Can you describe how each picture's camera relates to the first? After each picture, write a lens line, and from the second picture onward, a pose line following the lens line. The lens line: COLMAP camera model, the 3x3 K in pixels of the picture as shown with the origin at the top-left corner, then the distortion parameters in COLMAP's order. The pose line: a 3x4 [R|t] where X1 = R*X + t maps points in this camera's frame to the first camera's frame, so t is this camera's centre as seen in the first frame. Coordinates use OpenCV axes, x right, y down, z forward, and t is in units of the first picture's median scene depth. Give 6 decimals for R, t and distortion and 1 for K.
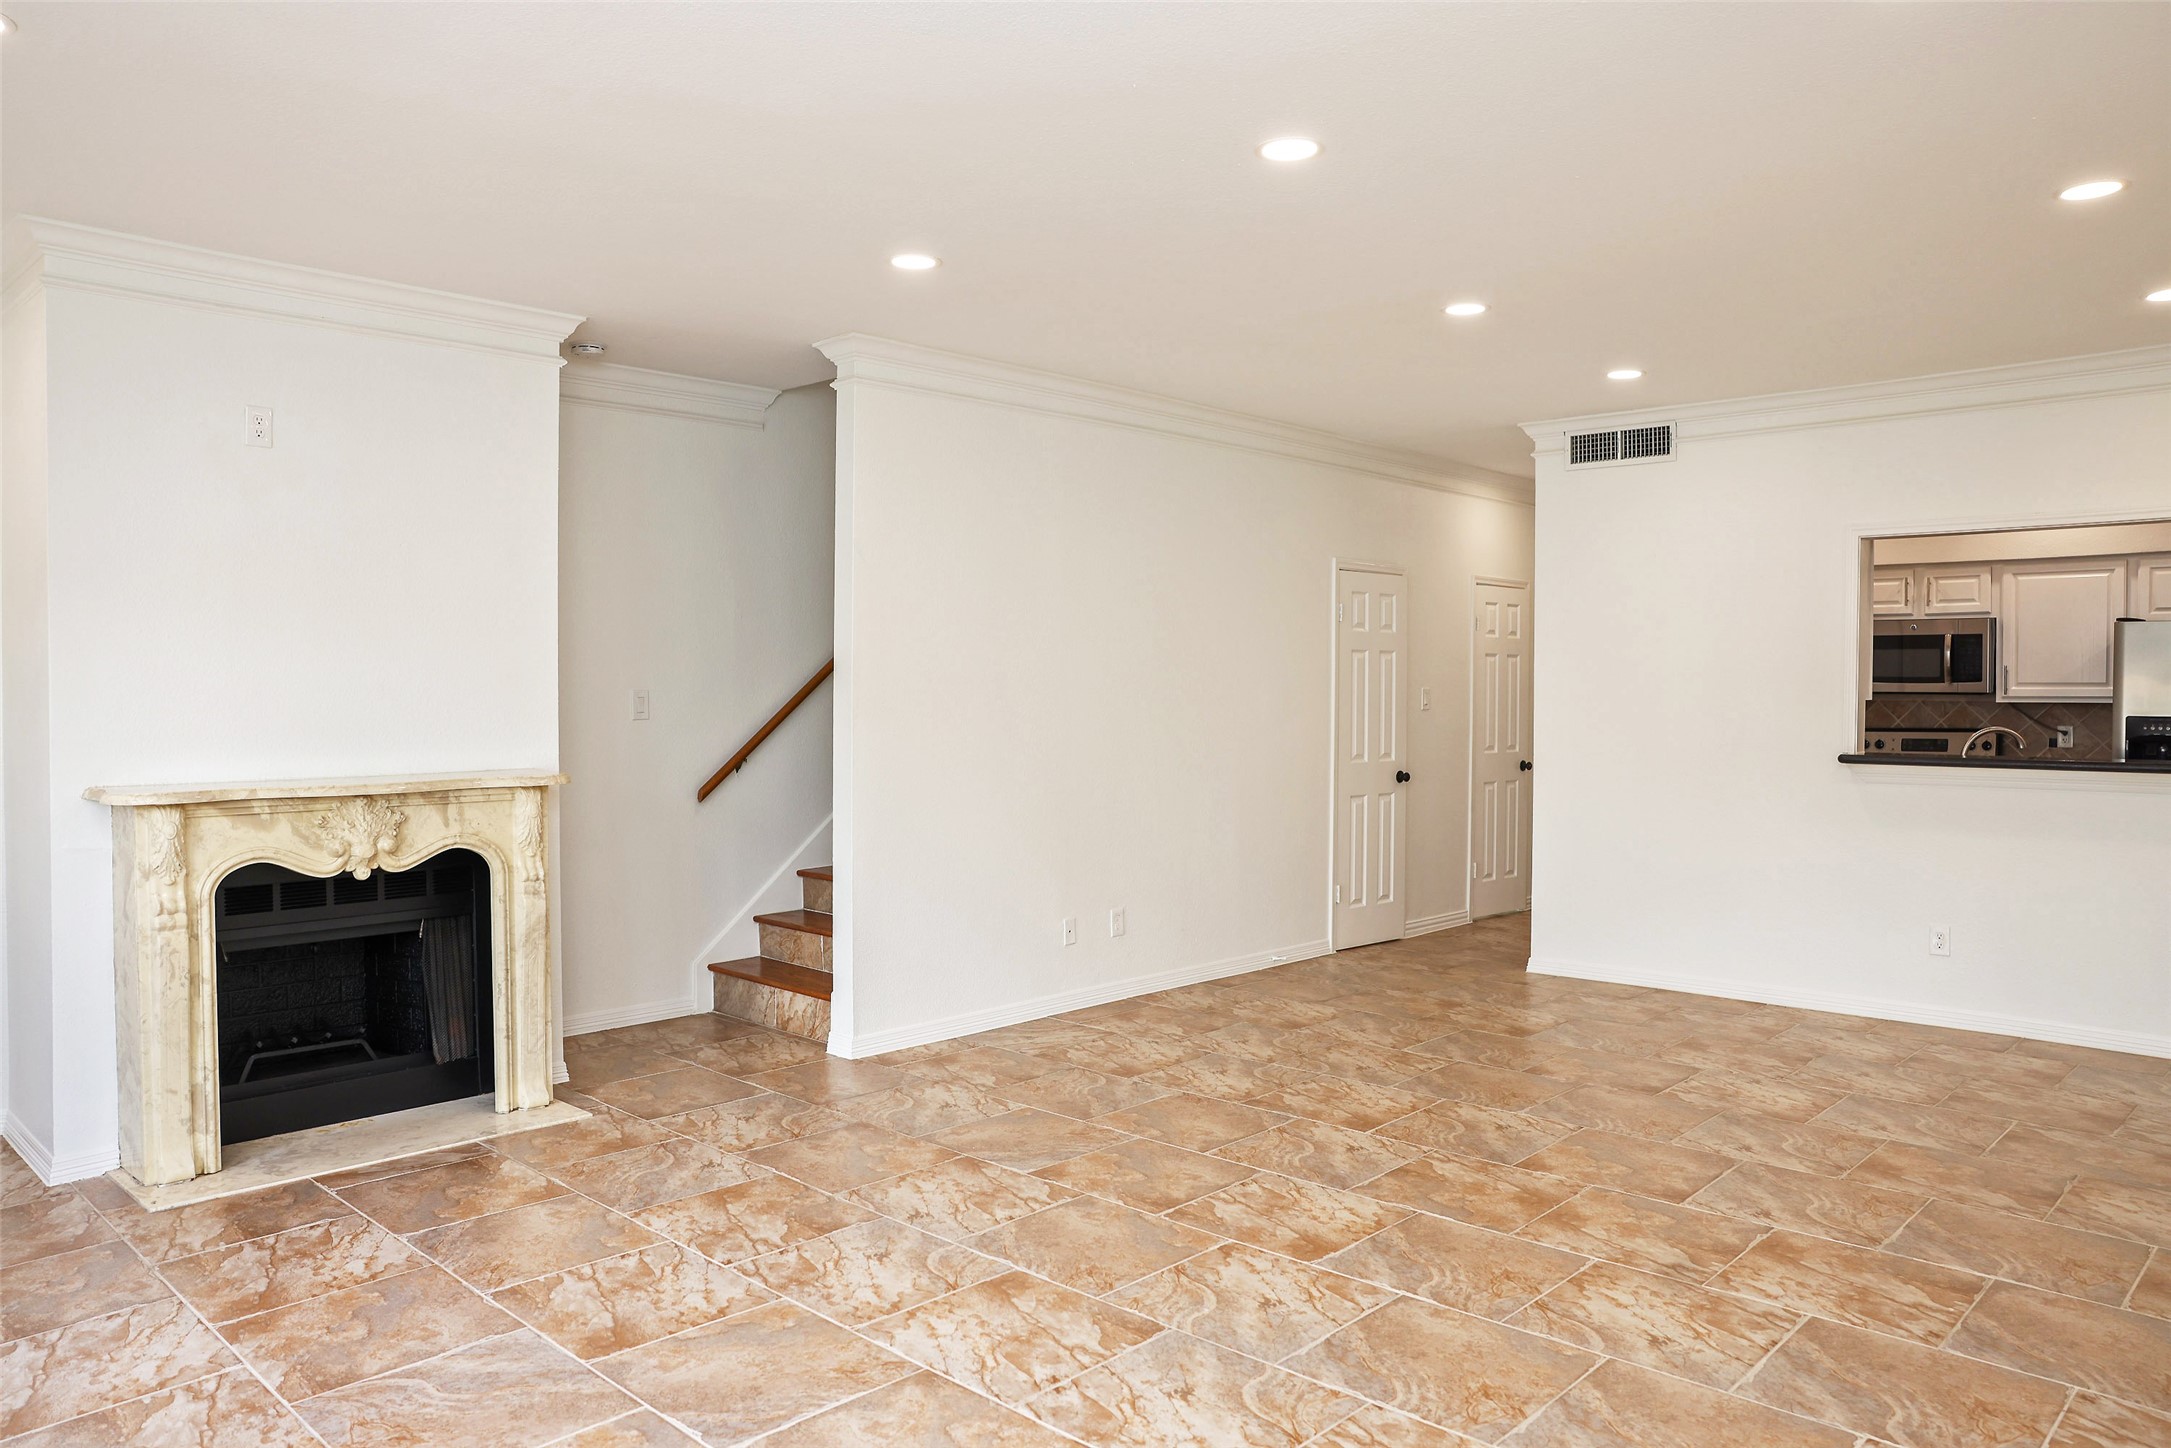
lens RADIAL K [[1498.7, 0, 1083.9], [0, 1498.7, 731.1], [0, 0, 1]] dist [-0.086299, 0.034757]
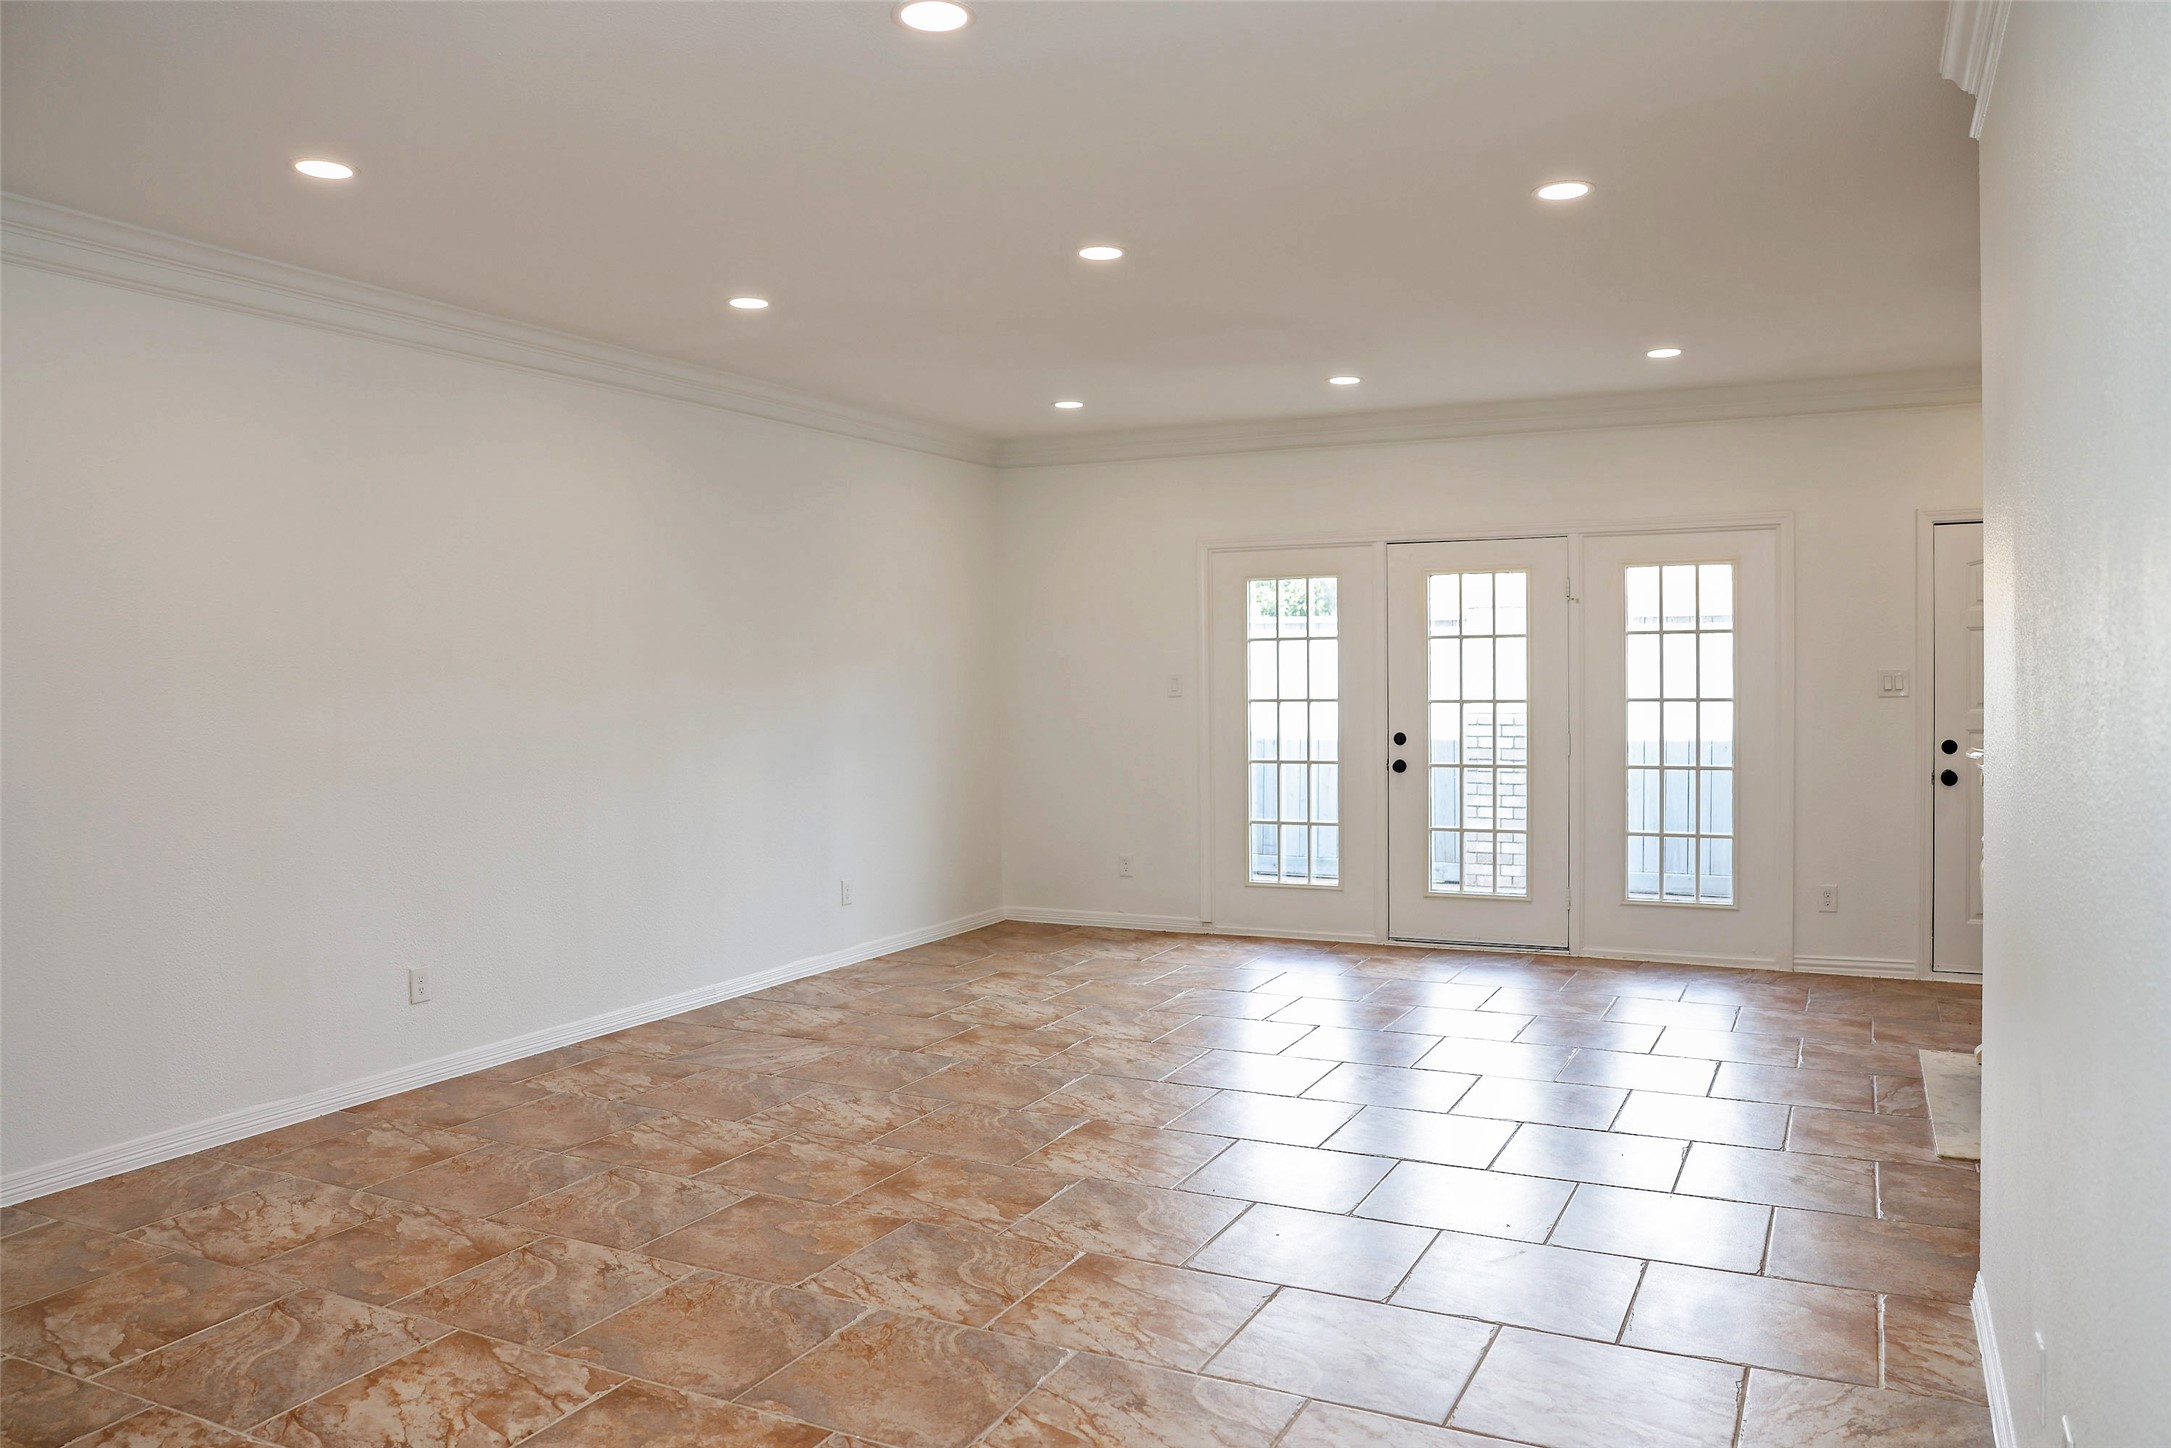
lens RADIAL K [[1498.7, 0, 1093.9], [0, 1498.7, 722.5], [0, 0, 1]] dist [-0.086299, 0.034757]
pose [[-0.956376, 0.025623, -0.291011, 0.472676], [0.009218, 0.998297, 0.057604, -0.056242], [0.291992, 0.052409, -0.954984, 2.021186]]
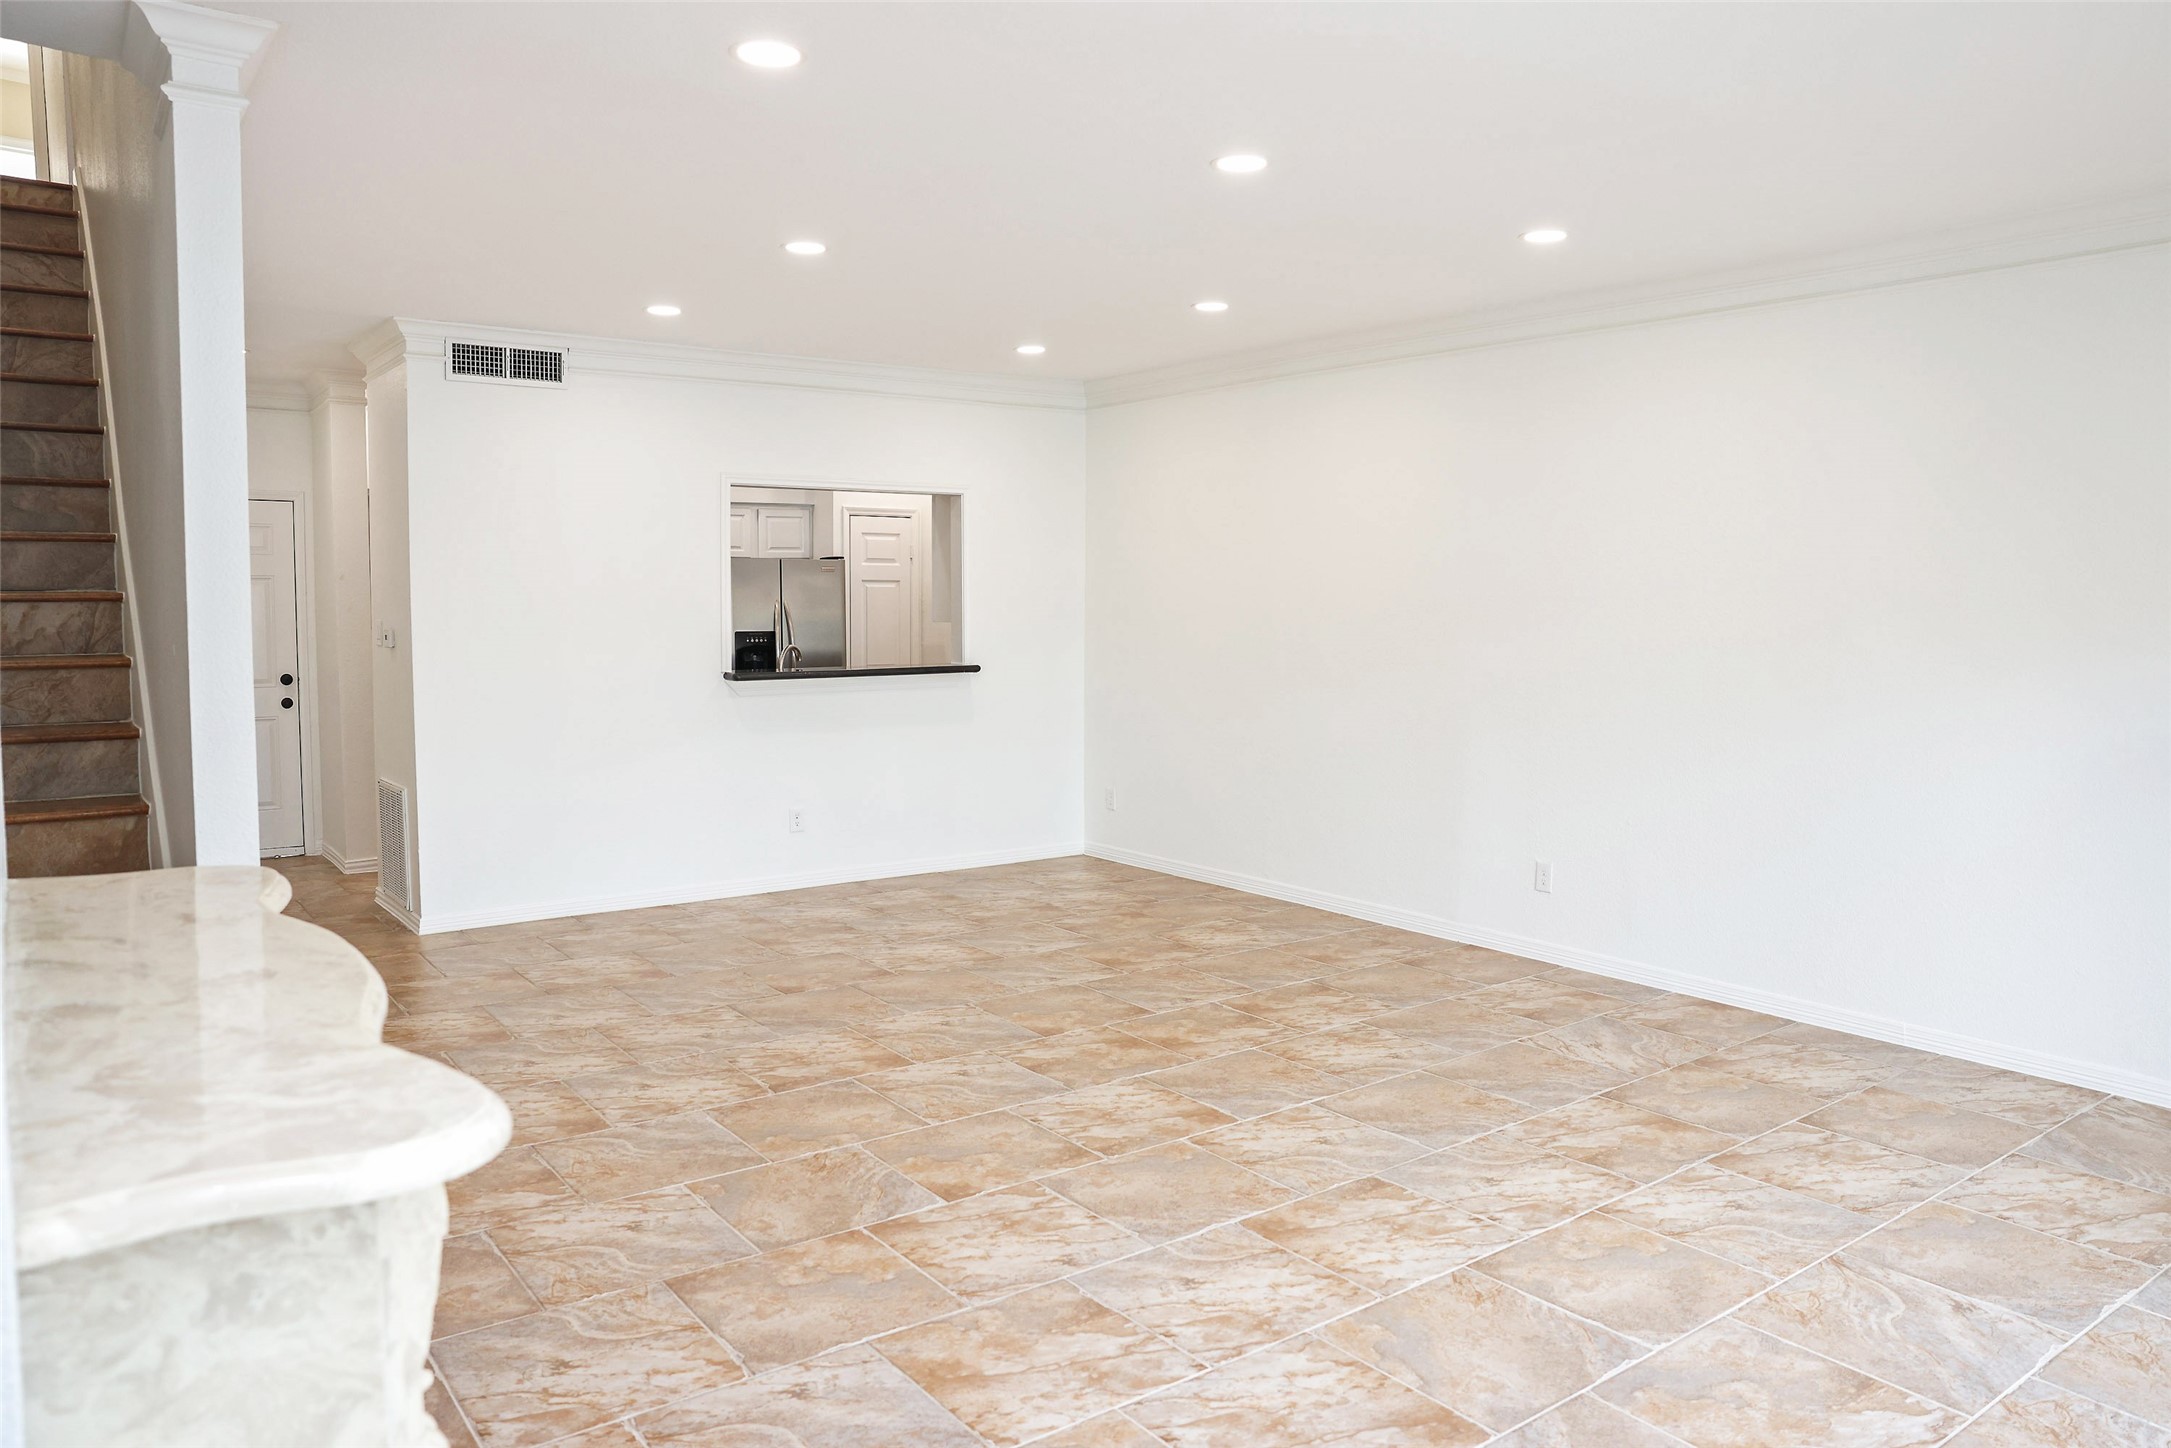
lens RADIAL K [[1498.7, 0, 1093.8], [0, 1498.7, 704.7], [0, 0, 1]] dist [-0.086299, 0.034757]
pose [[0.151231, -0.069229, 0.986071, -0.926572], [0.022099, 0.997532, 0.066644, -0.050218], [-0.988251, 0.011712, 0.152387, 0.846866]]
